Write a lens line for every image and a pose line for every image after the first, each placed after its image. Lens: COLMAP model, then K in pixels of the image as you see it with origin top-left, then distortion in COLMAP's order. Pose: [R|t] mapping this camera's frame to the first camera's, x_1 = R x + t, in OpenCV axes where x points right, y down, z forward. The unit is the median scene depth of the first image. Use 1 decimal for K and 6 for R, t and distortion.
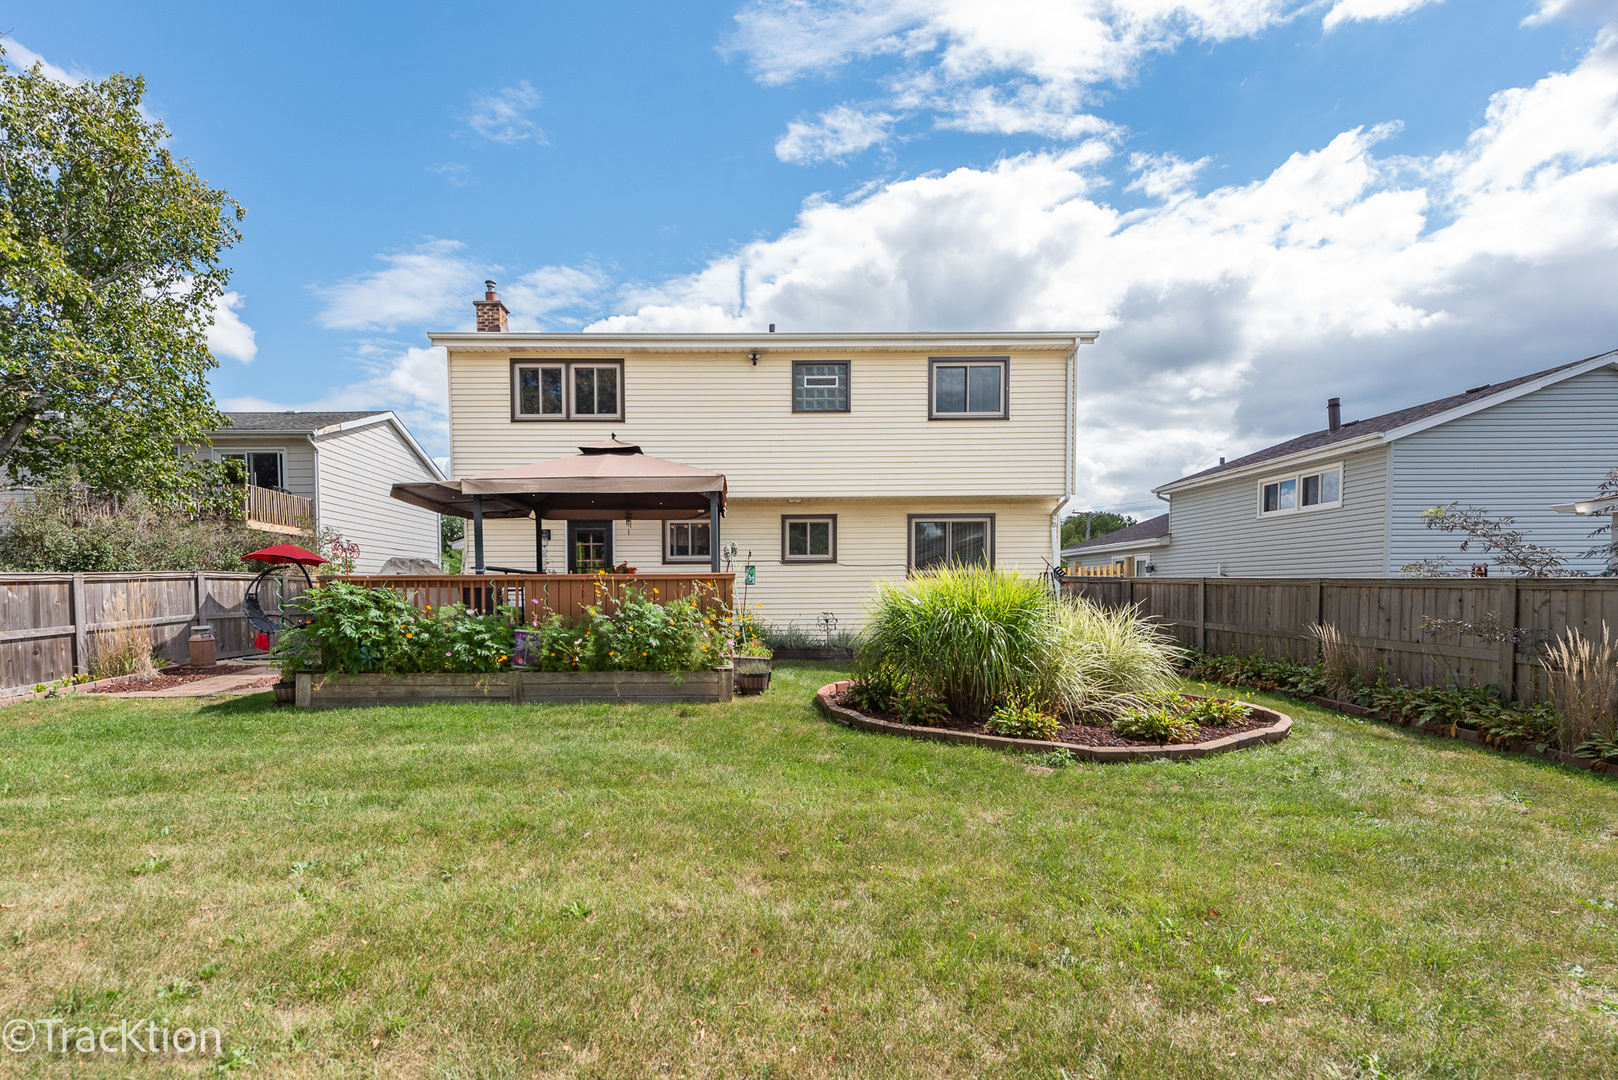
lens RADIAL K [[723.8, 0, 807.6], [0, 723.8, 617.0], [0, 0, 1]] dist [0.024609, 0.000073]
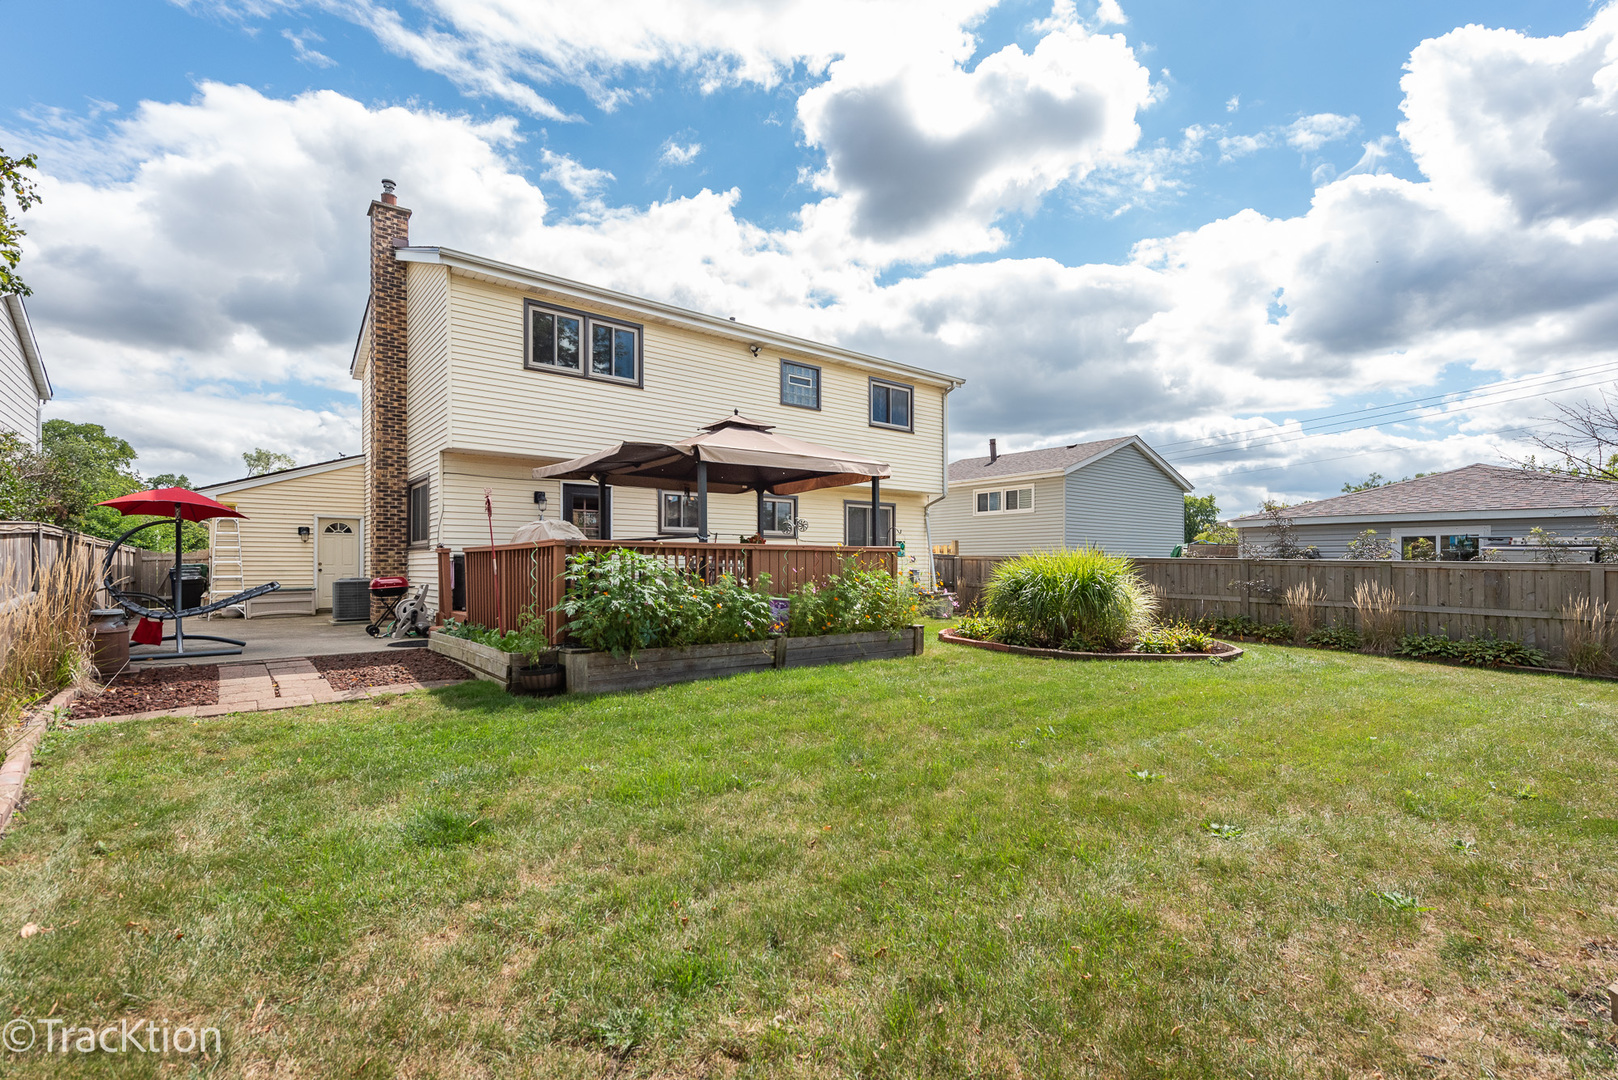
lens RADIAL K [[722.6, 0, 809.1], [0, 722.6, 568.2], [0, 0, 1]] dist [-0.000549, -0.000057]
pose [[0.782116, 0.003632, 0.623123, -0.683062], [0.013980, 0.999629, -0.023374, -0.000596], [-0.622976, 0.026993, 0.781775, 0.104883]]
